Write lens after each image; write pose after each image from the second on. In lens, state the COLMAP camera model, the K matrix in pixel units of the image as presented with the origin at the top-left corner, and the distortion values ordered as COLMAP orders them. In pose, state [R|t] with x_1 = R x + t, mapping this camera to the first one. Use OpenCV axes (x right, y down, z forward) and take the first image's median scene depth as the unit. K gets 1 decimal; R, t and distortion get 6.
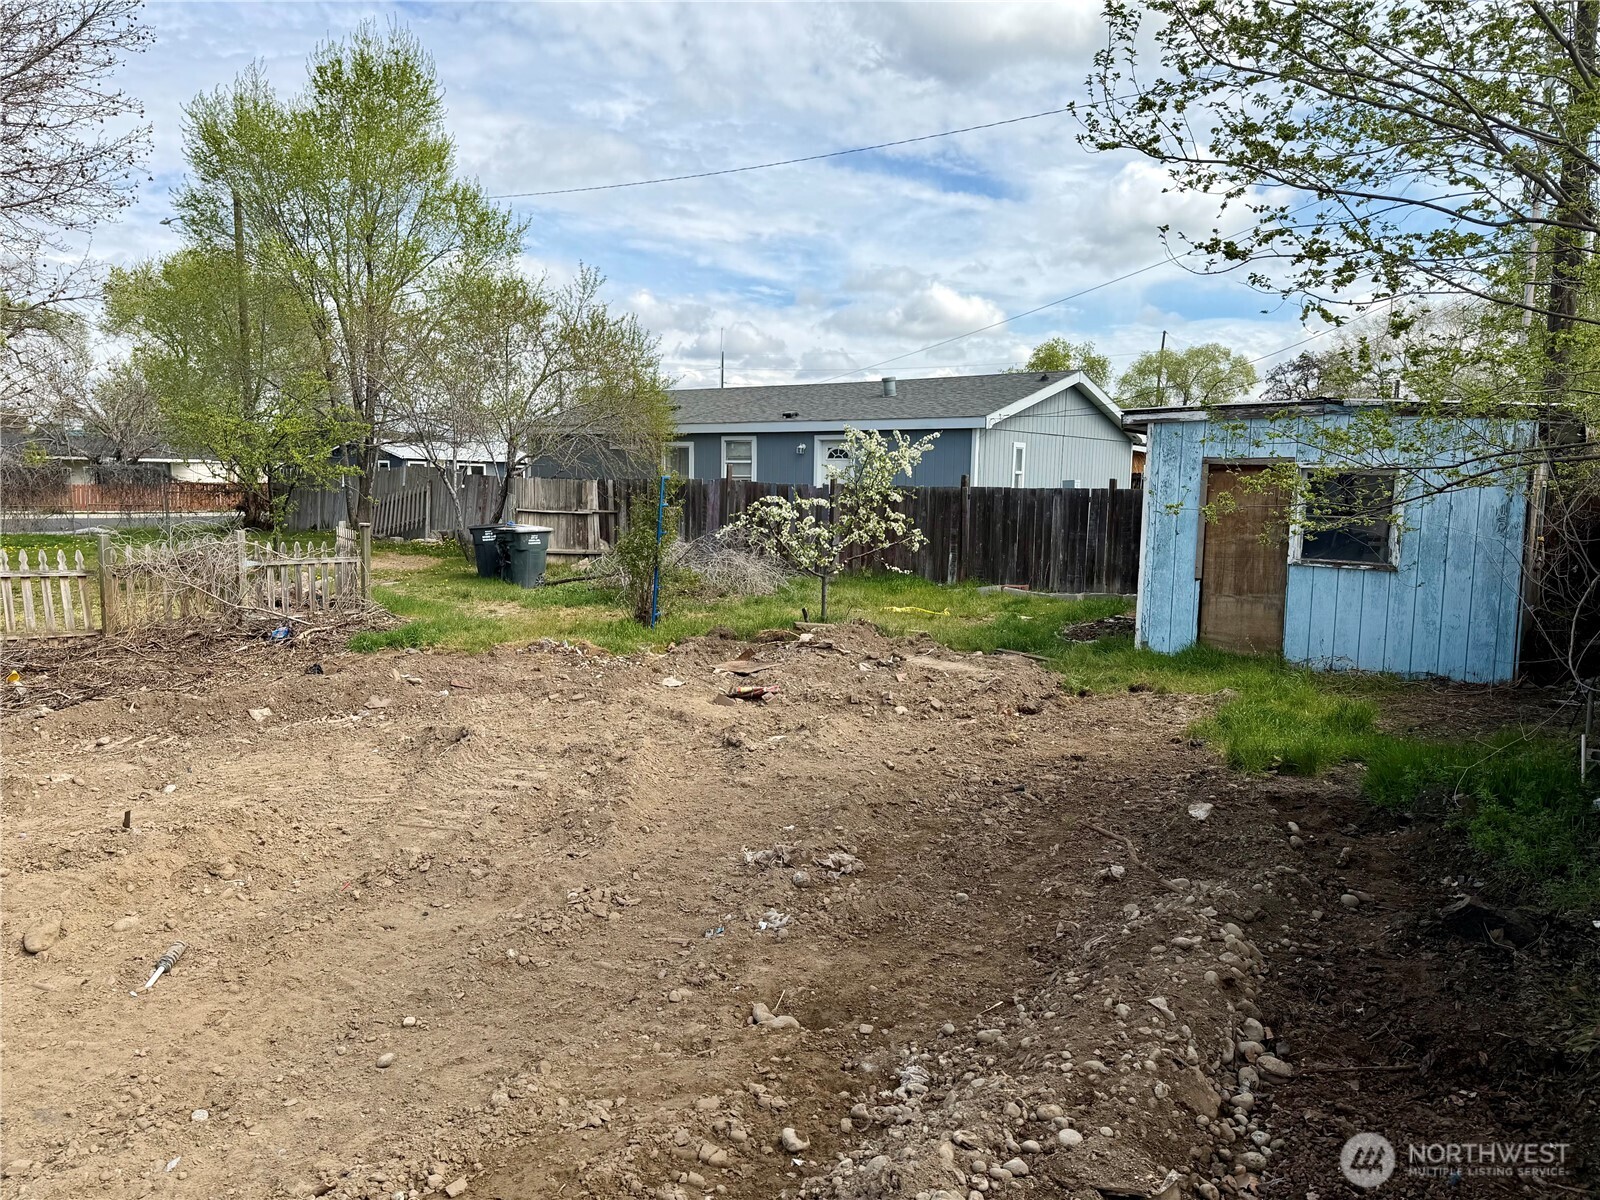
lens RADIAL K [[1122.0, 0, 798.5], [0, 1122.0, 607.5], [0, 0, 1]] dist [0.004646, -0.011446]
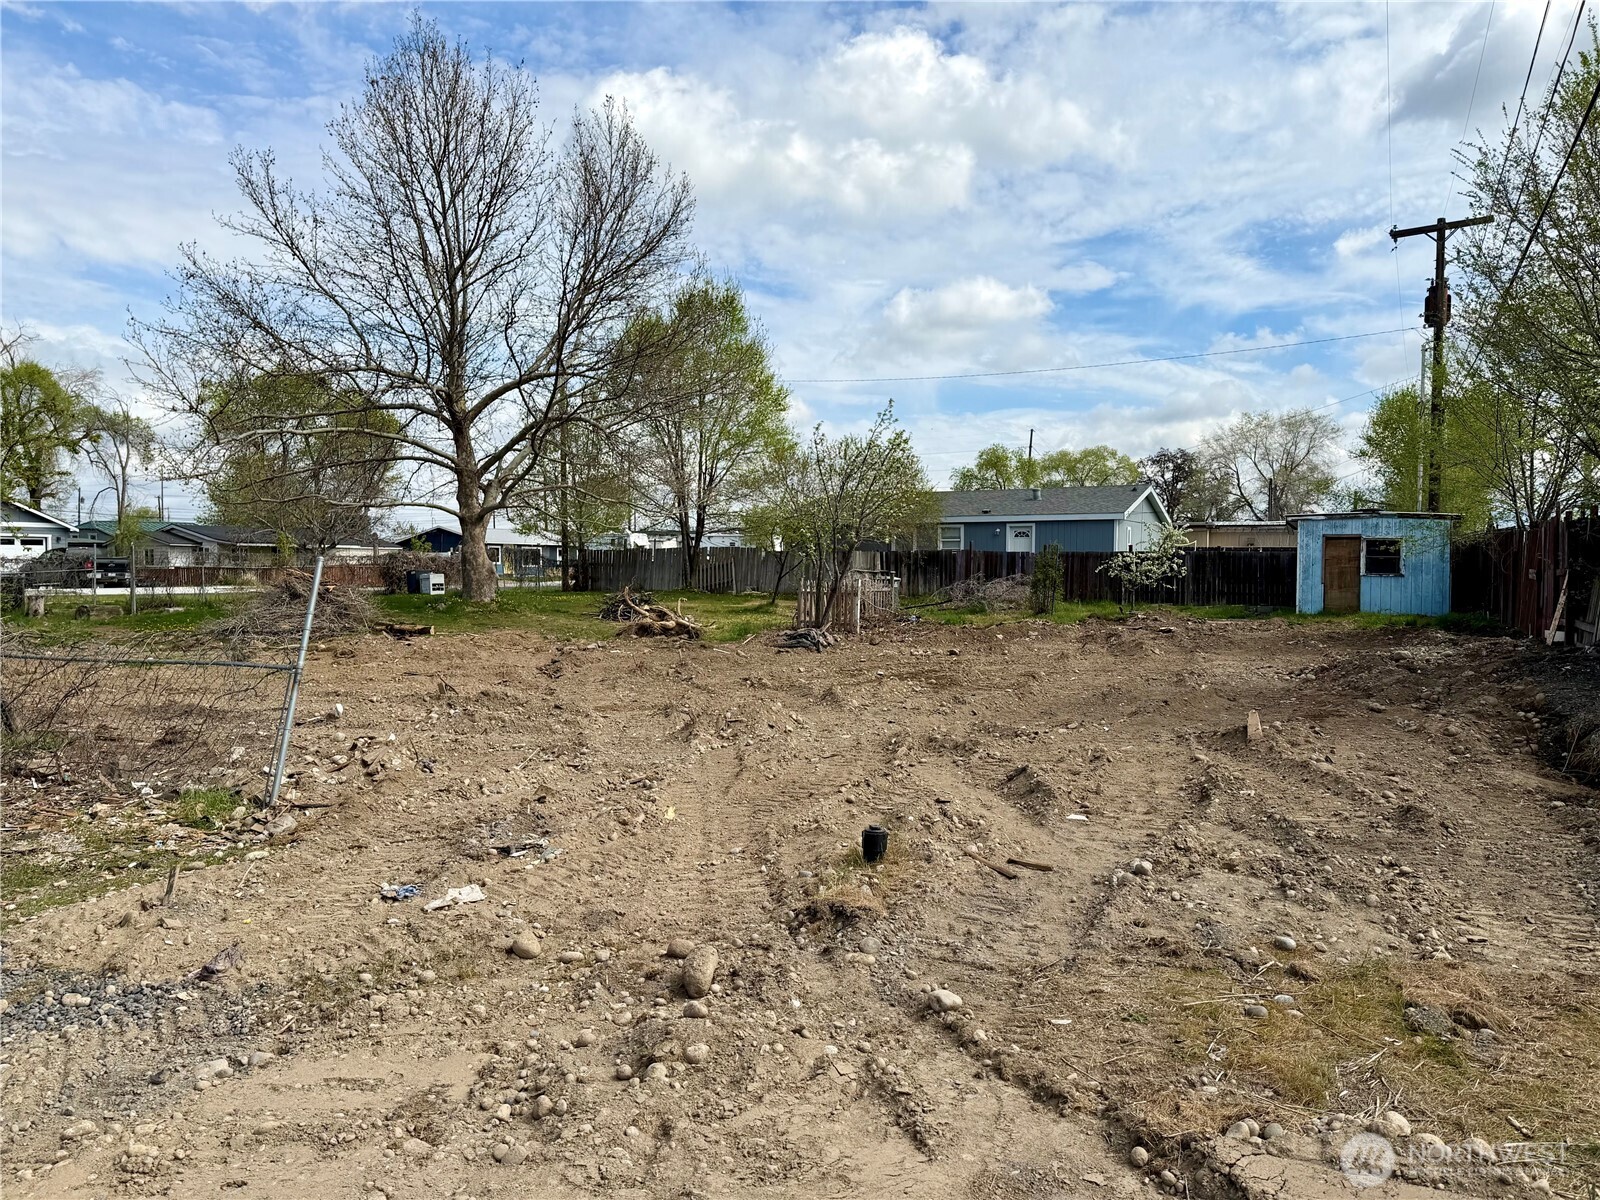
lens RADIAL K [[1122.0, 0, 798.5], [0, 1122.0, 607.5], [0, 0, 1]] dist [0.004646, -0.011446]
pose [[0.991545, -0.011282, 0.129270, -0.988204], [0.020948, 0.997063, -0.073664, 0.166735], [-0.128059, 0.075749, 0.988869, -1.155435]]
